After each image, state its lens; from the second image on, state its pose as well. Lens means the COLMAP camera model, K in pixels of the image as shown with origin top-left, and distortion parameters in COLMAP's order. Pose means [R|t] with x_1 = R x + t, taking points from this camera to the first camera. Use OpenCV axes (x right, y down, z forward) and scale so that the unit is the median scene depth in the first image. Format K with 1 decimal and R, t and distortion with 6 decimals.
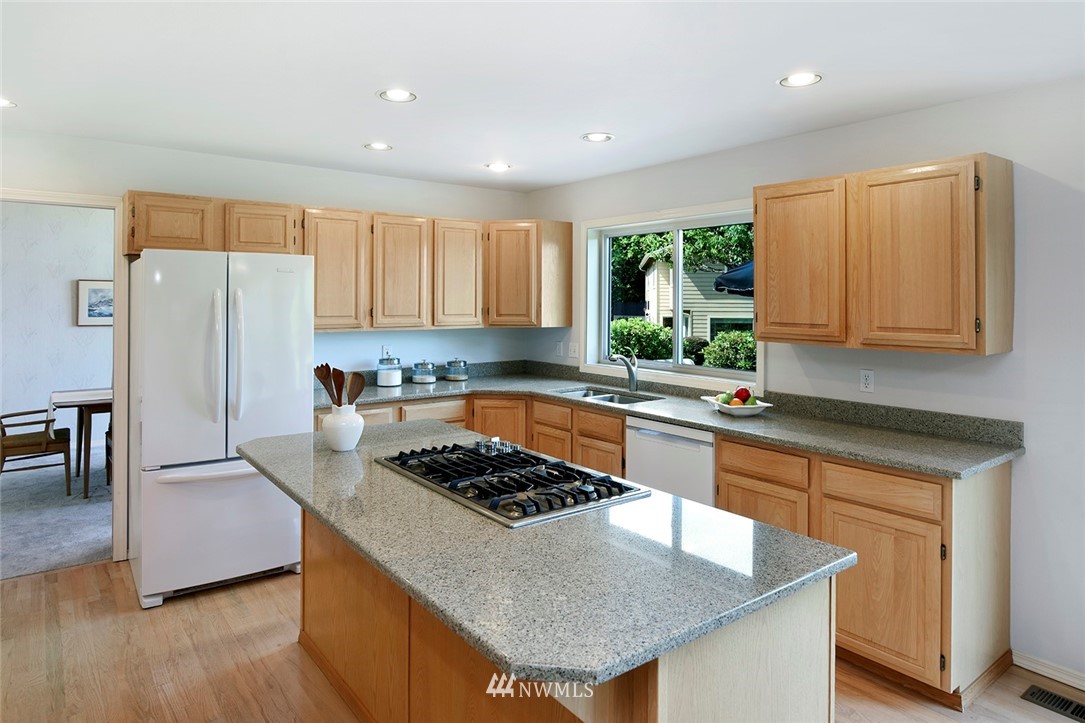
lens RADIAL K [[672.3, 0, 558.0], [0, 672.3, 297.5], [0, 0, 1]] dist [-0.004517, 0.000083]
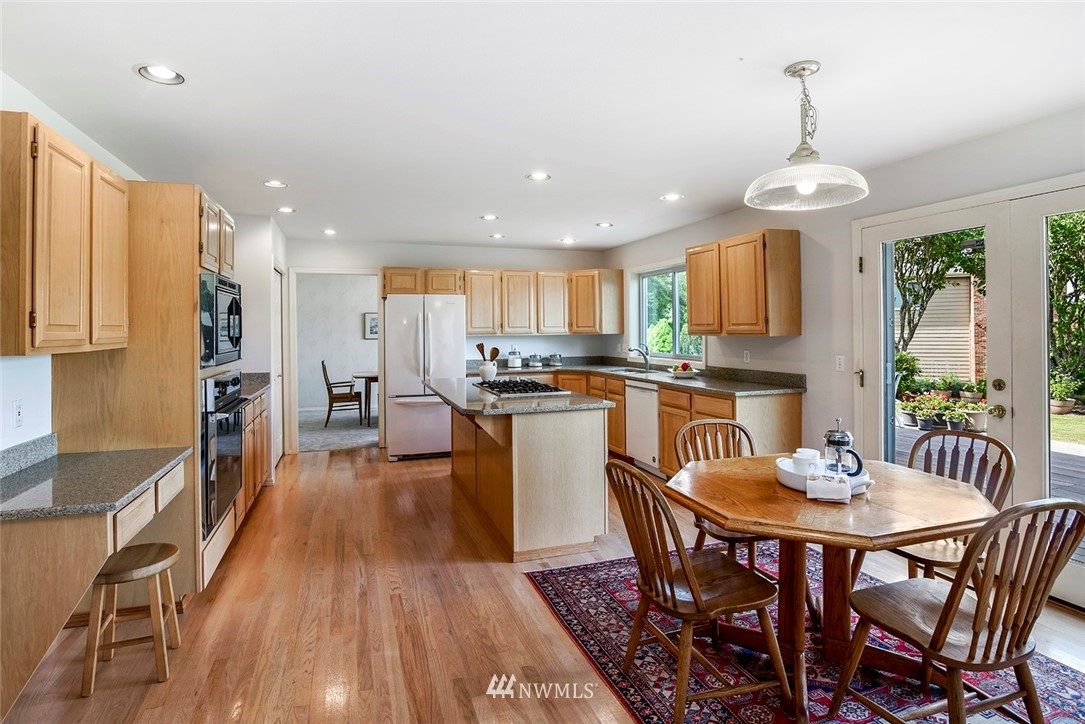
lens RADIAL K [[546.5, 0, 540.3], [0, 546.5, 323.6], [0, 0, 1]] dist [-0.004381, -0.000577]
pose [[0.950040, -0.015982, -0.311720, 0.273420], [0.014650, 0.999871, -0.006611, 0.028050], [0.311785, 0.001714, 0.950151, -0.356426]]
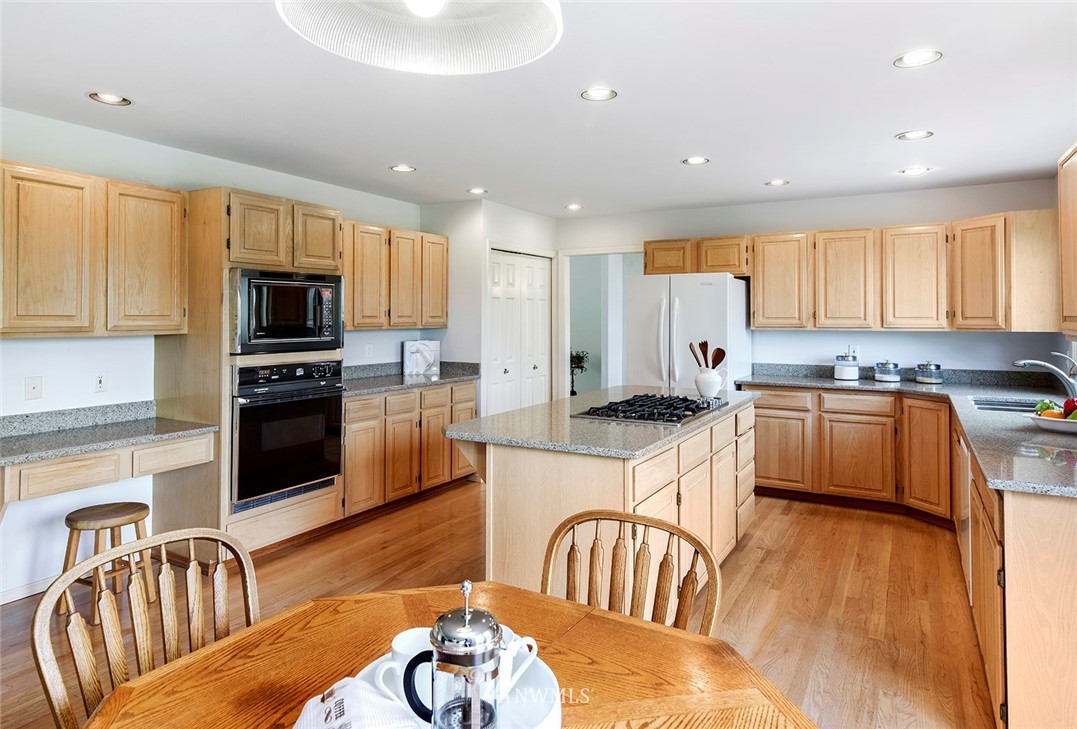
lens RADIAL K [[637.2, 0, 525.2], [0, 637.2, 312.7], [0, 0, 1]] dist [0.015876, -0.000637]
pose [[0.404598, -0.011556, -0.914422, 0.544920], [0.005405, 0.999933, -0.010244, 0.026749], [0.914479, -0.000798, 0.404633, 0.066013]]
